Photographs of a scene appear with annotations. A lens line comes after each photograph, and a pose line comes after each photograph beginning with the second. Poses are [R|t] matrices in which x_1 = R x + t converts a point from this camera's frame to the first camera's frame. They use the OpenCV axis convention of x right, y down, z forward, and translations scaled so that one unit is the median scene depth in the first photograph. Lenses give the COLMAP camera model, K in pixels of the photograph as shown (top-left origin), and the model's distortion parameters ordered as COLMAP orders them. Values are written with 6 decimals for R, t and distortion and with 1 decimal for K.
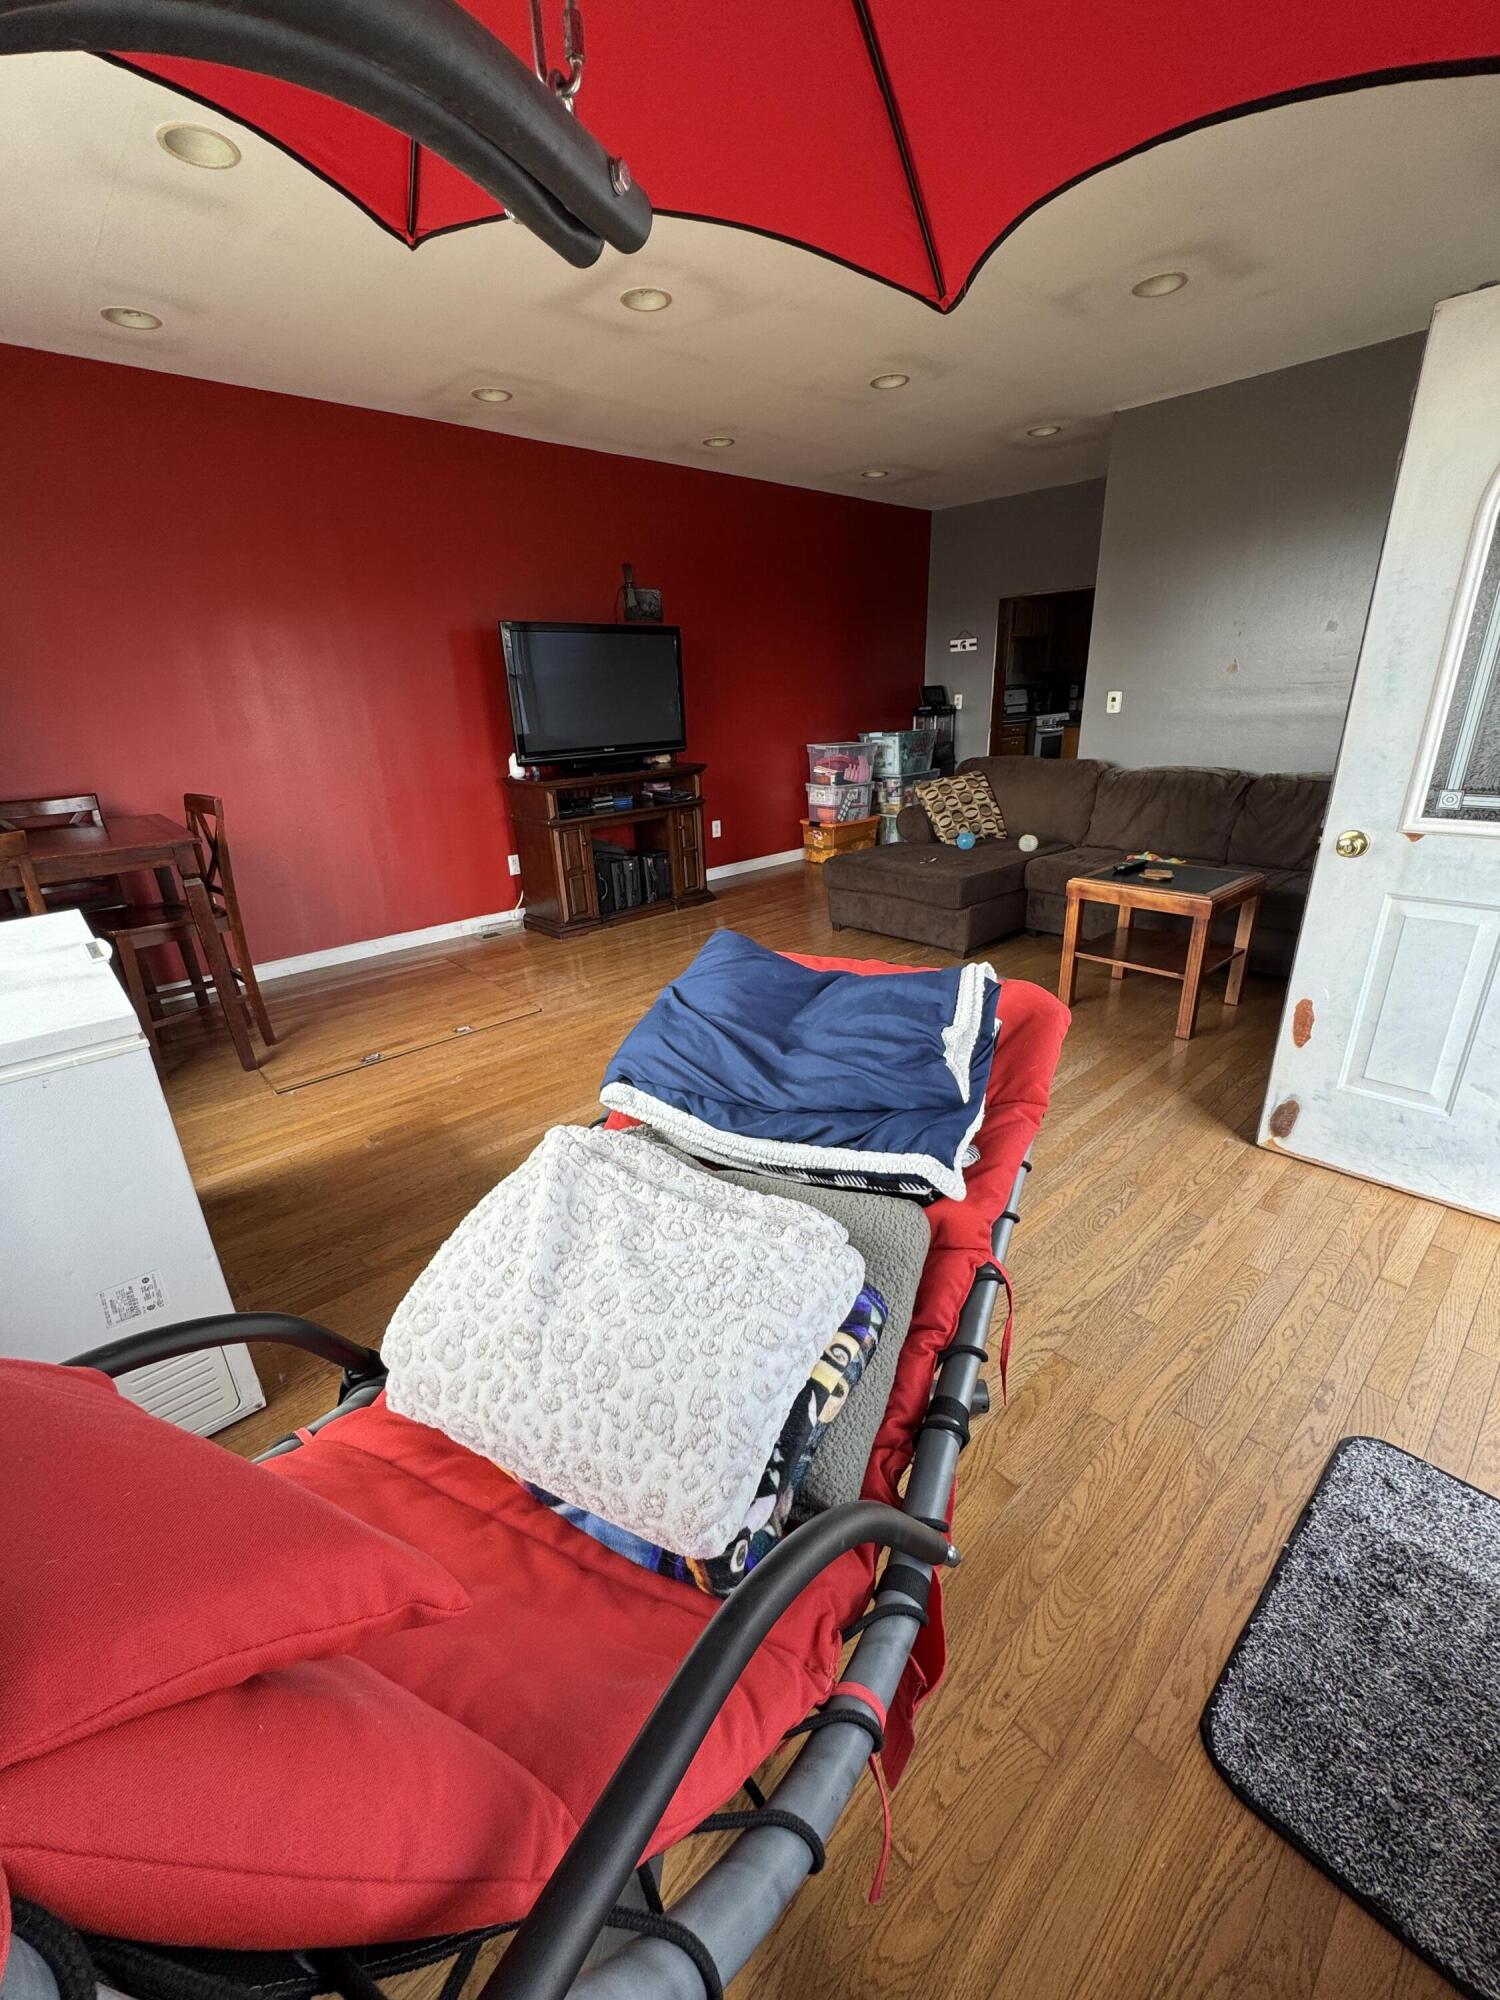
lens RADIAL K [[801.6, 0, 750.0], [0, 801.6, 1000.0], [0, 0, 1]] dist [-0.001477, -0.000588]
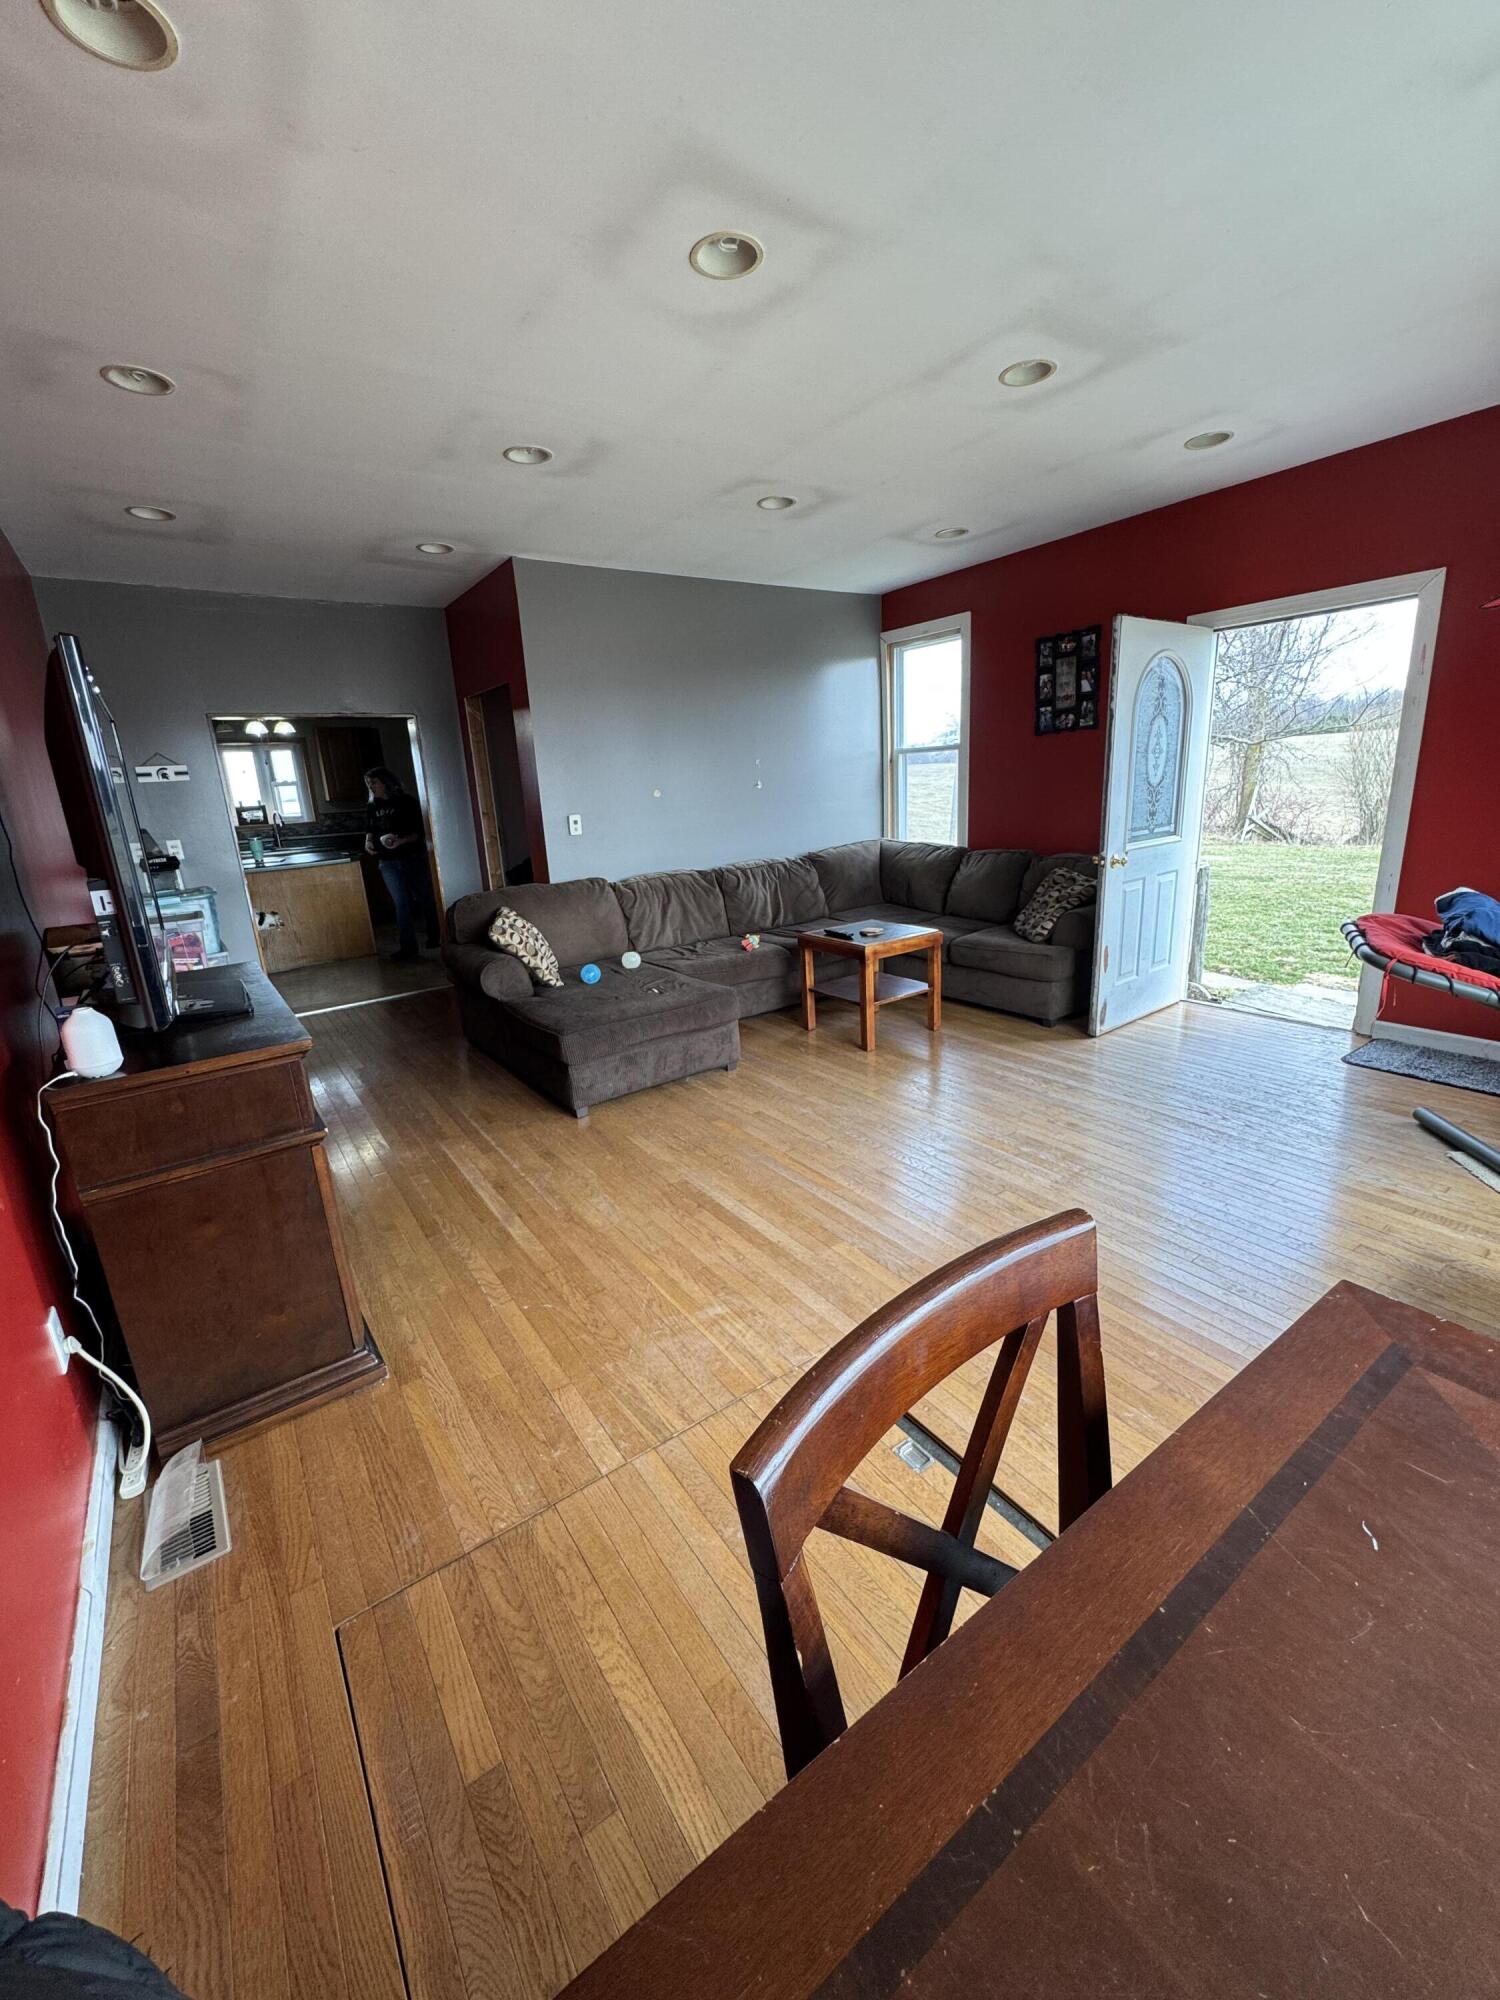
lens RADIAL K [[801.6, 0, 750.0], [0, 801.6, 1000.0], [0, 0, 1]] dist [-0.001477, -0.000588]
pose [[0.126538, -0.237370, 0.963143, -0.755858], [0.403248, 0.899409, 0.168684, -0.328081], [-0.906300, 0.367041, 0.209528, 0.861879]]
